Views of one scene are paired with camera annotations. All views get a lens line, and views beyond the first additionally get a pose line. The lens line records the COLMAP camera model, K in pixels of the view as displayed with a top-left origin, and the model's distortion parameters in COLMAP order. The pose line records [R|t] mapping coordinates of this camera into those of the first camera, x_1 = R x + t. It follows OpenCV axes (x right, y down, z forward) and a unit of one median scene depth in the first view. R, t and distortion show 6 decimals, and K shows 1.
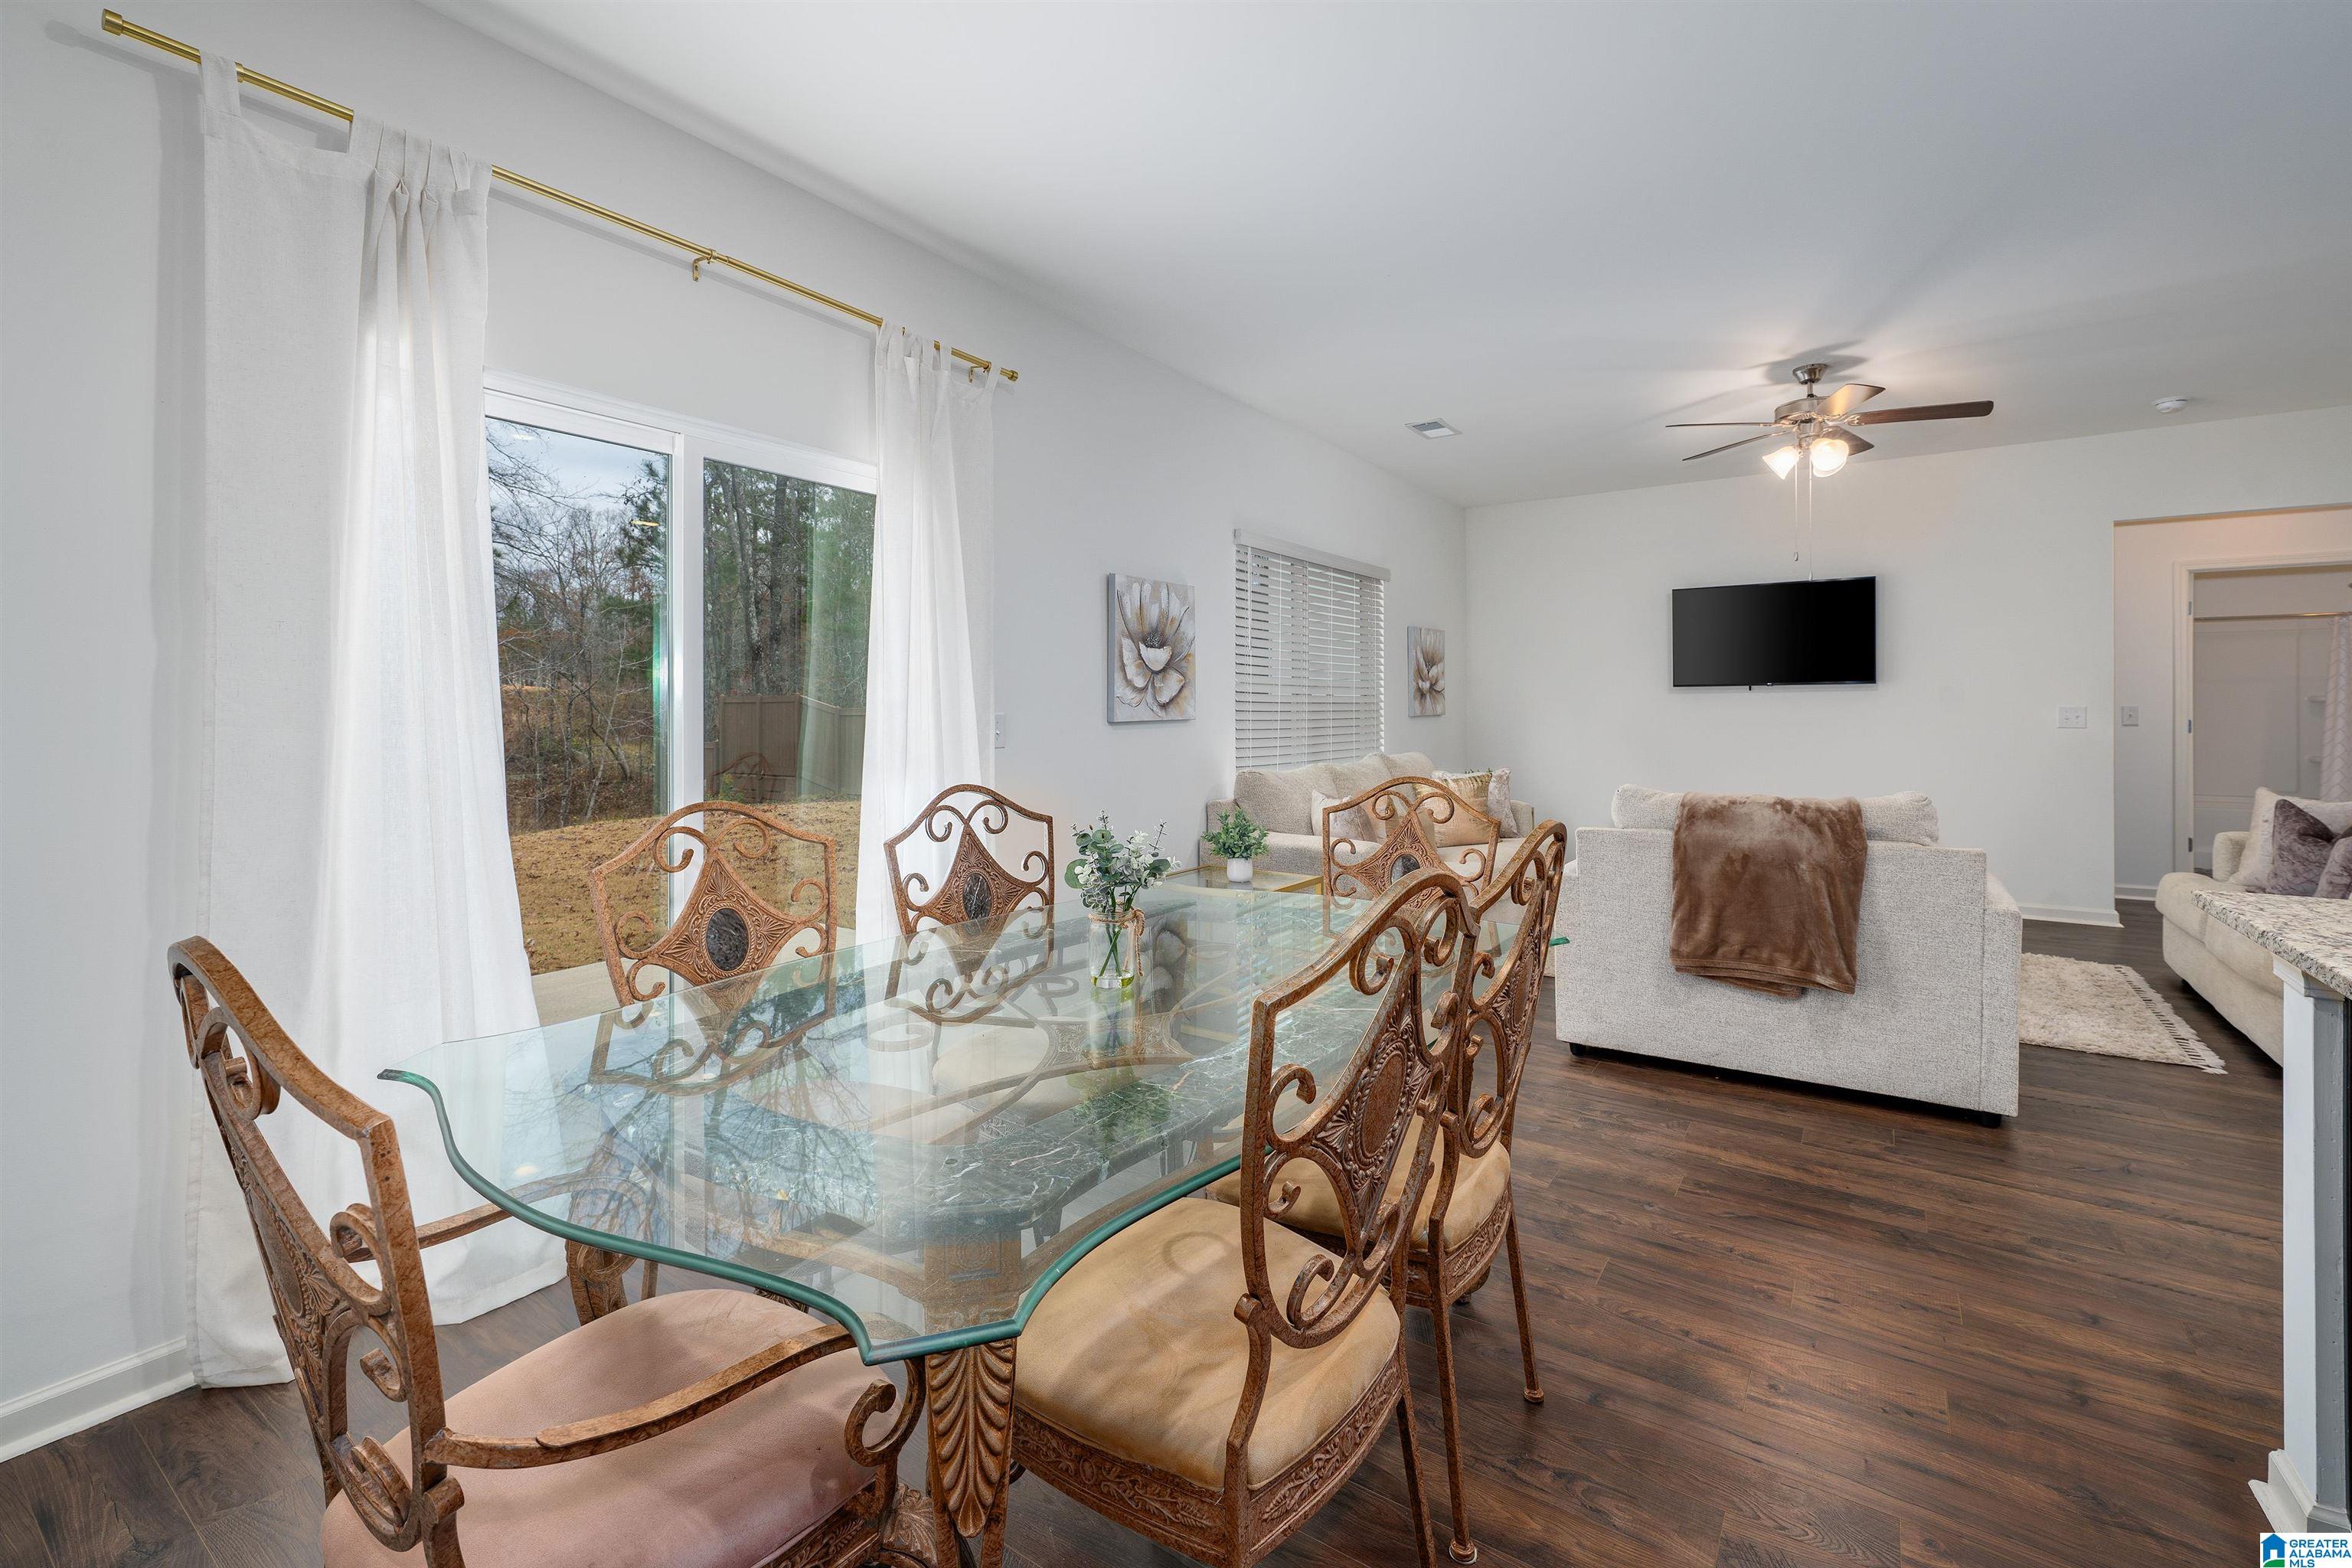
lens RADIAL K [[1004.1, 0, 1179.1], [0, 1004.1, 721.2], [0, 0, 1]] dist [-0.002936, -0.000204]
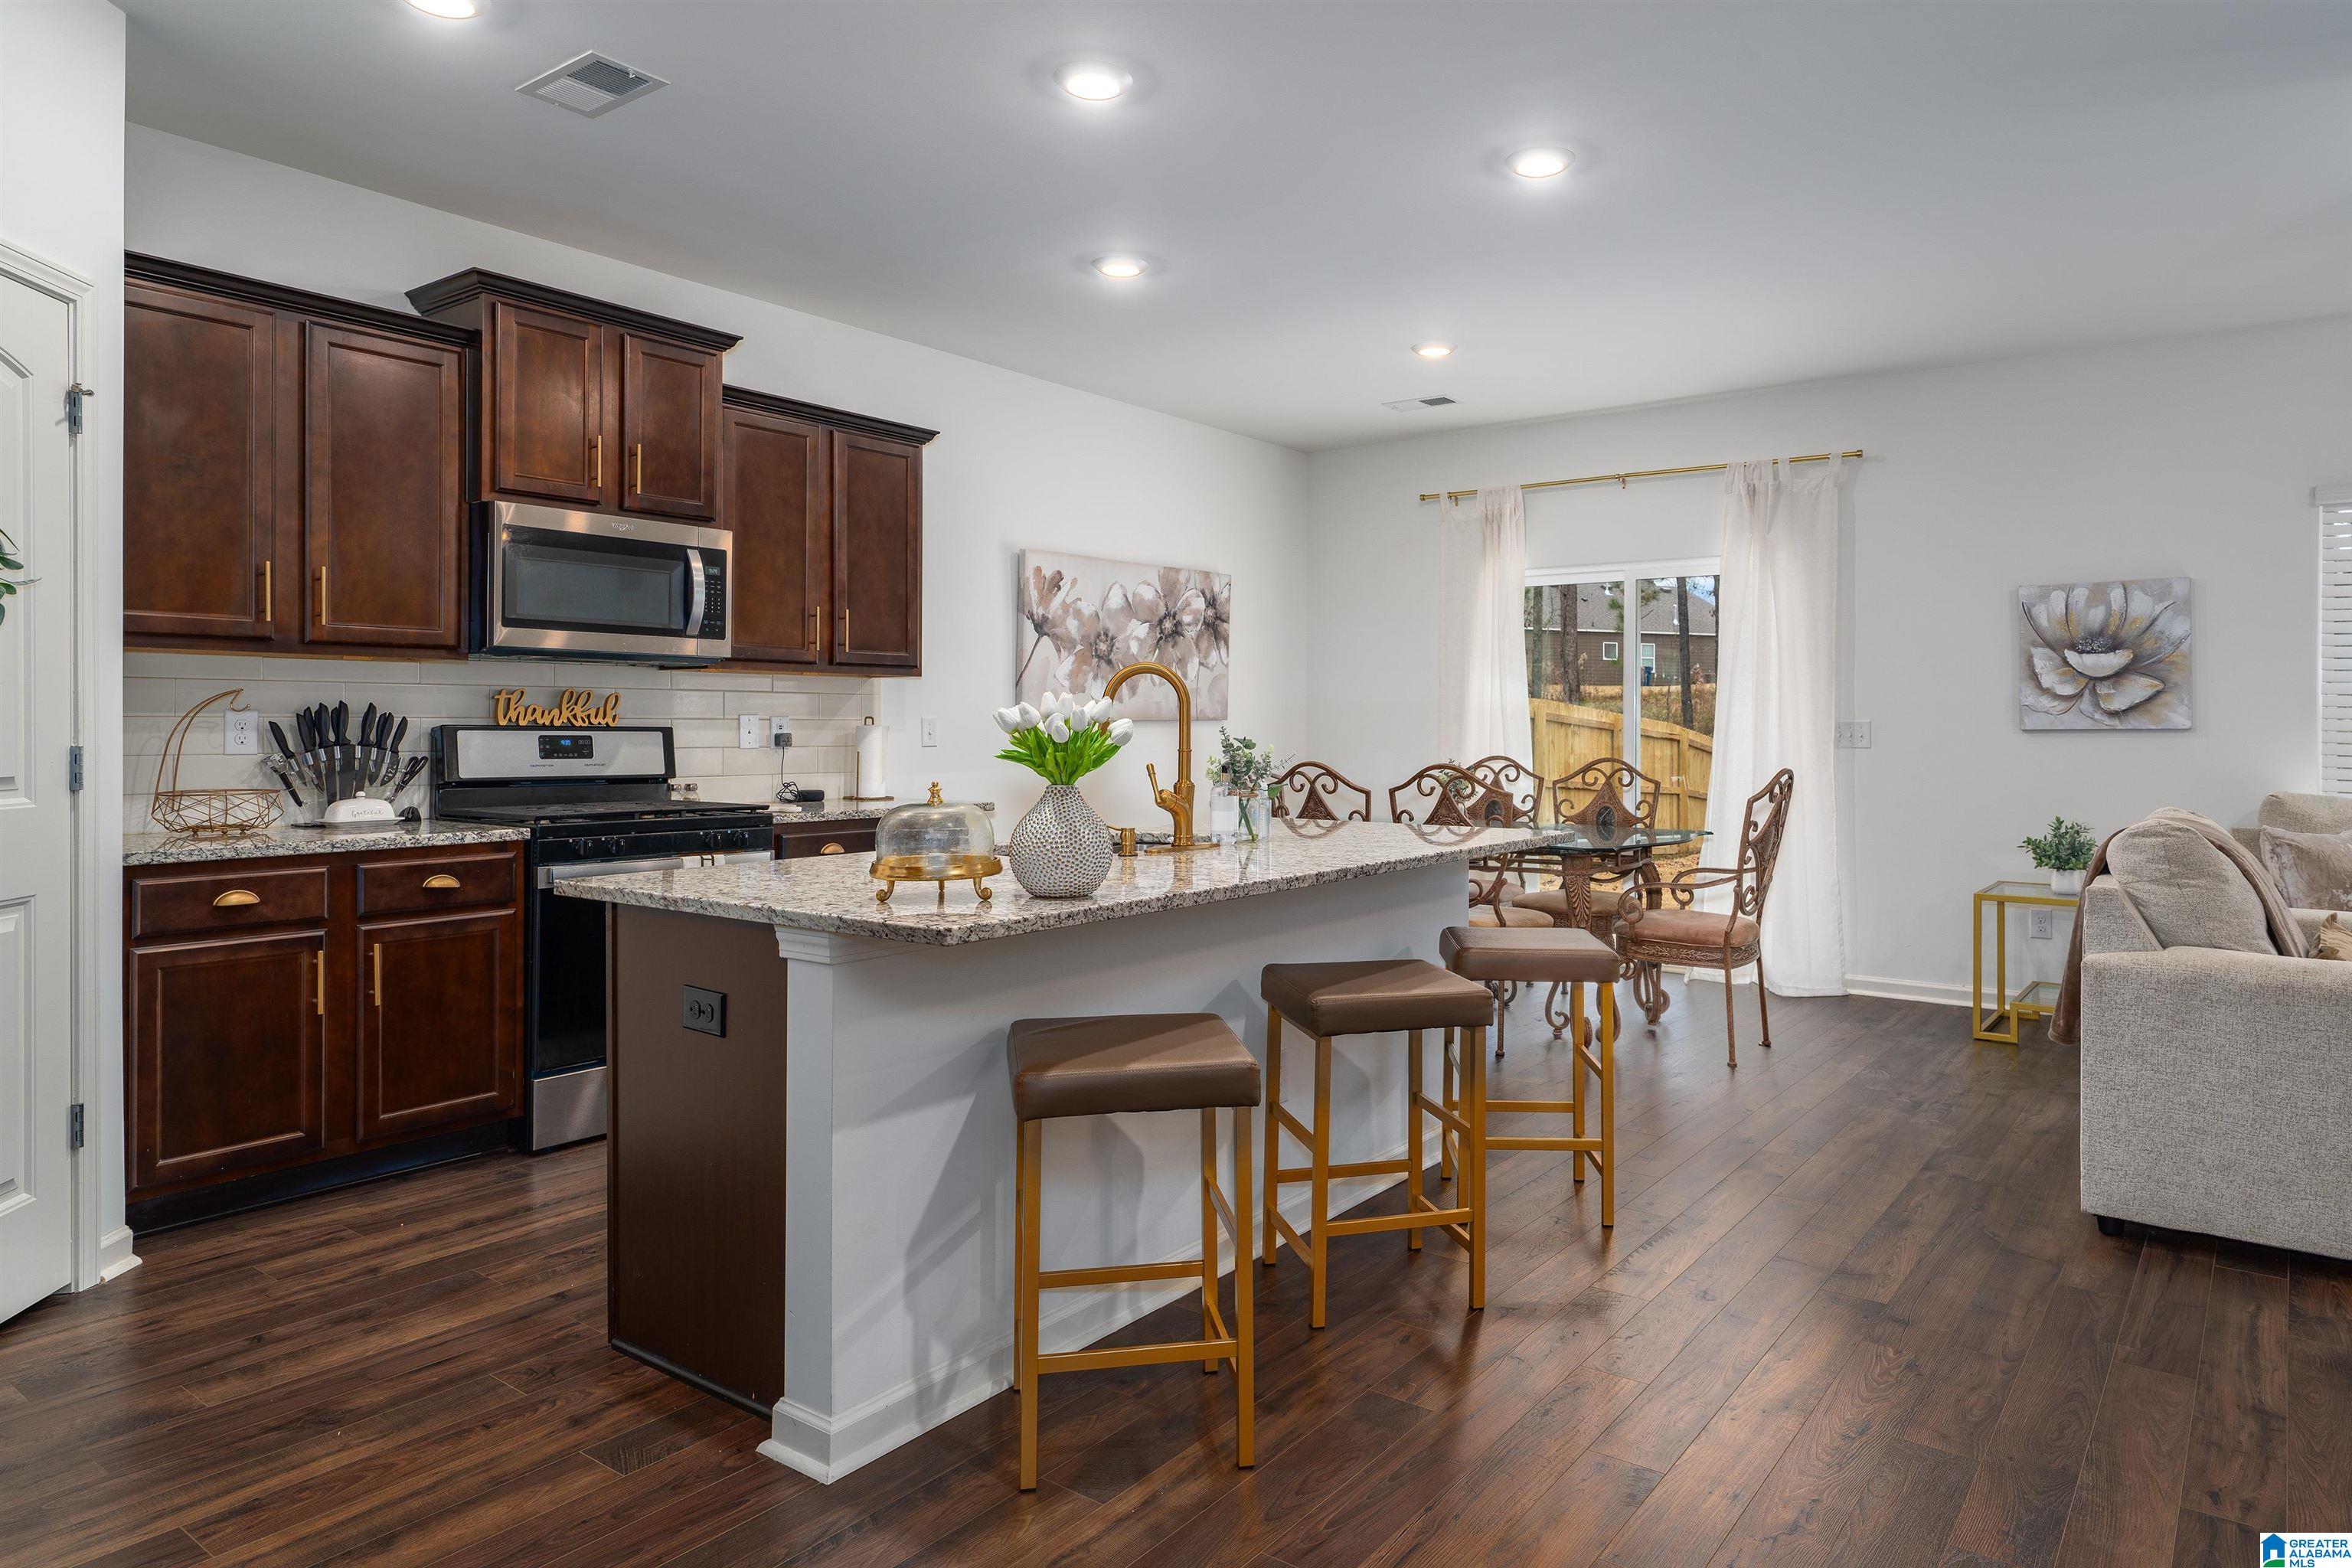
lens RADIAL K [[1430.8, 0, 1236.8], [0, 1430.8, 722.7], [0, 0, 1]] dist [0.003985, -0.000202]
pose [[-0.034304, 0.001684, -0.999410, 1.348728], [-0.013336, 0.999909, 0.002142, 0.001095], [0.999322, 0.013402, -0.034279, 0.228241]]
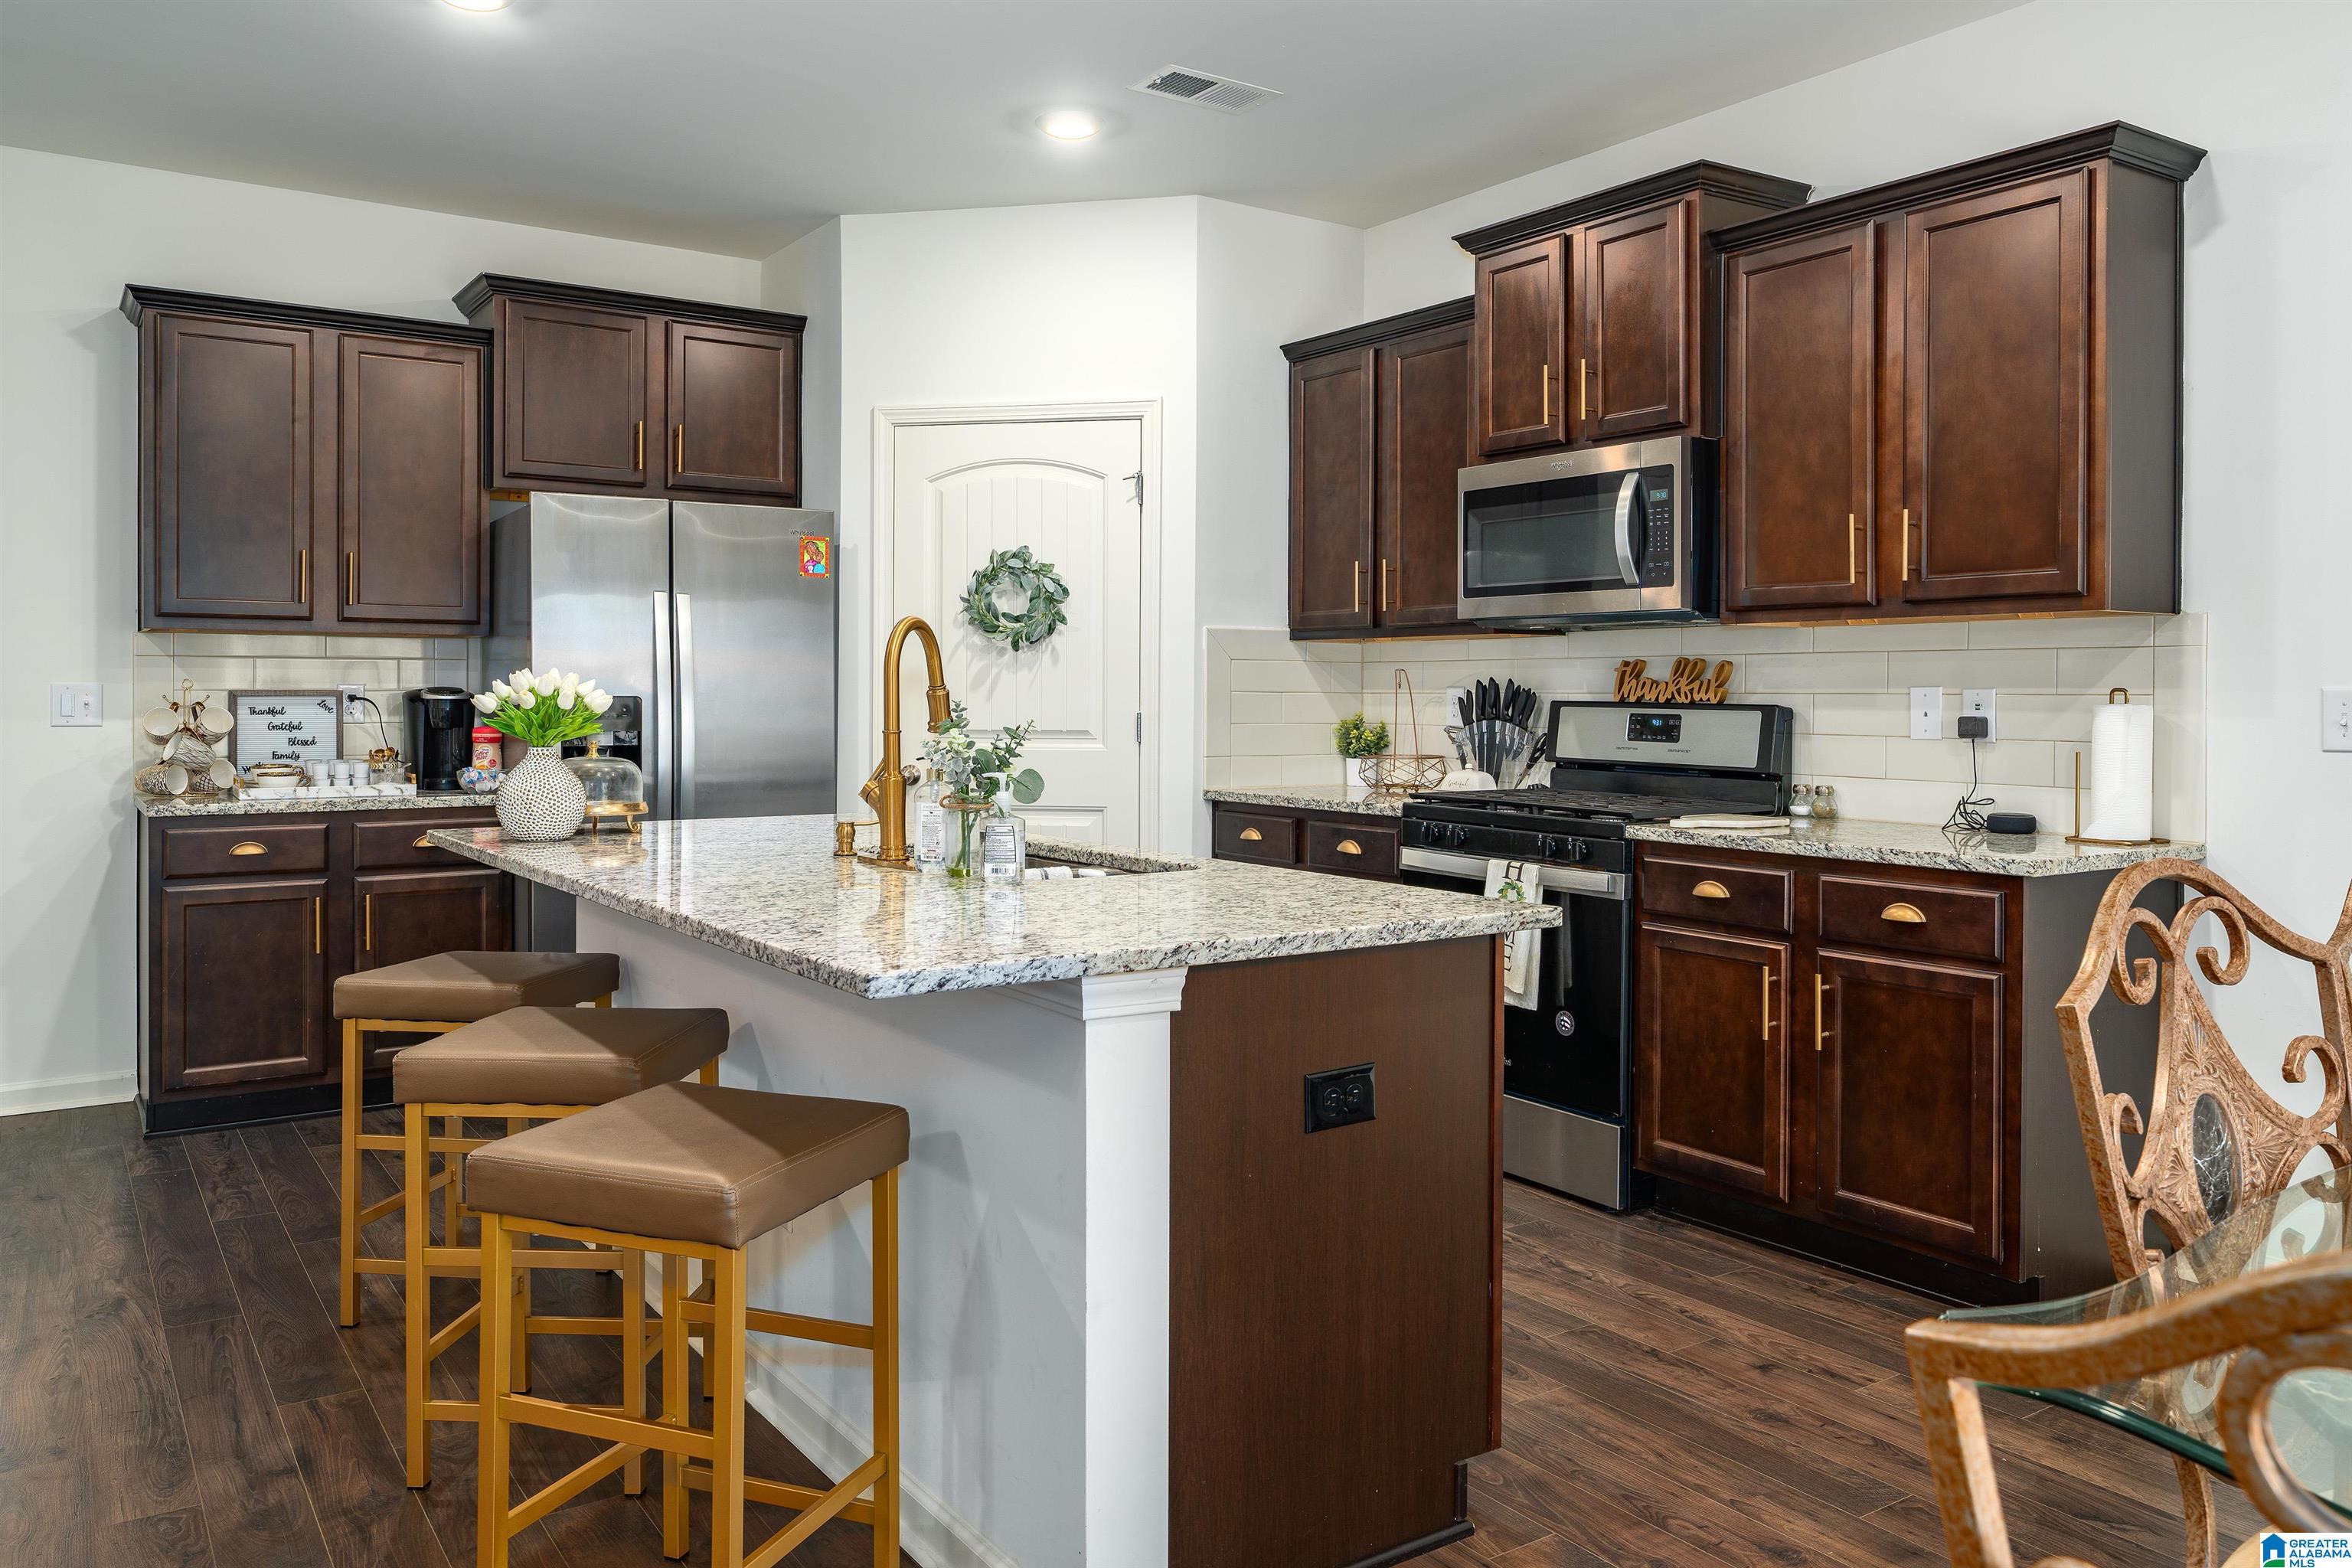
lens RADIAL K [[1708.4, 0, 1164.4], [0, 1708.4, 708.3], [0, 0, 1]] dist [-0.001302, -0.000464]
pose [[-0.927394, -0.003231, 0.374073, 0.194595], [0.004015, 0.999819, 0.018592, -0.004824], [-0.374065, 0.018744, -0.927213, 0.787730]]
